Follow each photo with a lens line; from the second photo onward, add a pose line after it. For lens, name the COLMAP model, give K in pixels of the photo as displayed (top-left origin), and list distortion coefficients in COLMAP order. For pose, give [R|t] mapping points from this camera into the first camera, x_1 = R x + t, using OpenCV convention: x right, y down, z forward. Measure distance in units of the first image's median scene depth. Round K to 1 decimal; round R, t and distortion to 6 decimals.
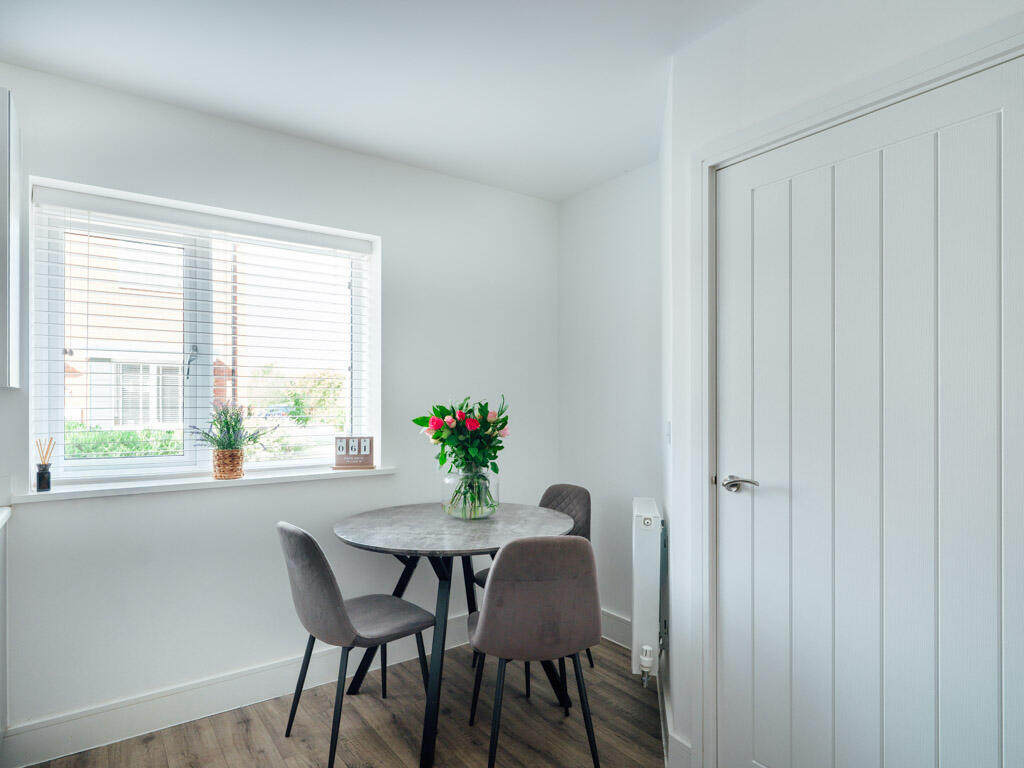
lens RADIAL K [[589.9, 0, 511.6], [0, 589.9, 390.5], [0, 0, 1]] dist [-0.000437, 0.002069]
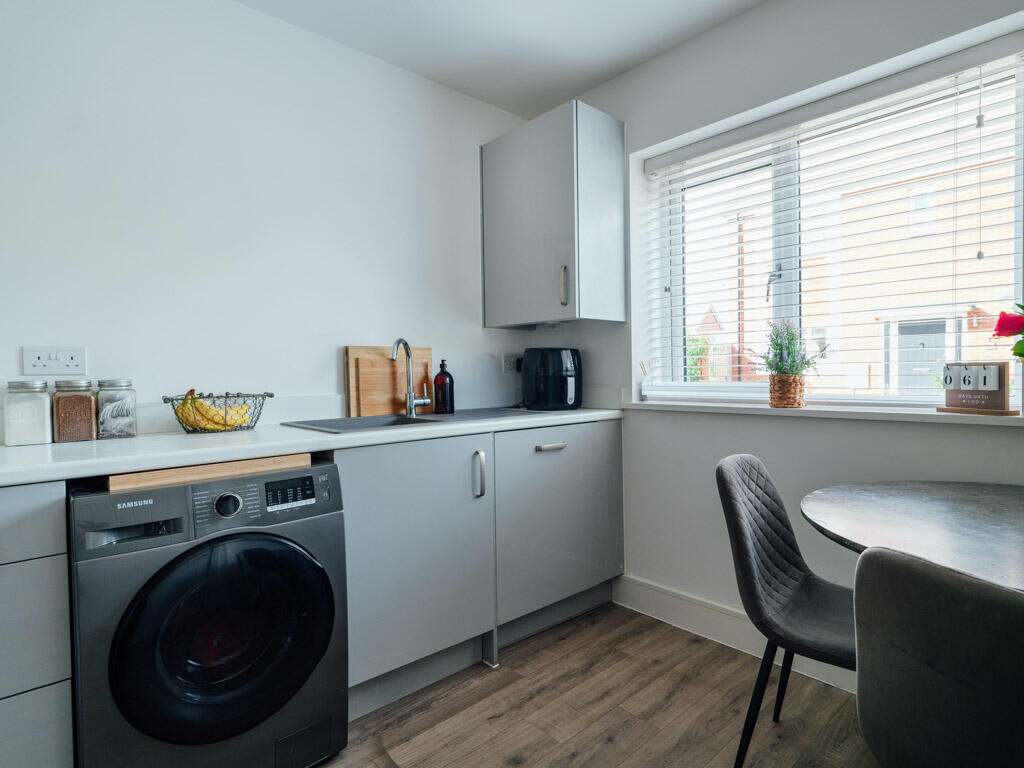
lens RADIAL K [[563.3, 0, 542.7], [0, 563.3, 386.9], [0, 0, 1]] dist [0.018422, -0.006931]
pose [[0.134342, 0.023692, -0.990652, 0.308292], [0.030919, 0.999127, 0.028087, 0.084221], [0.990453, -0.034403, 0.133492, 0.533075]]
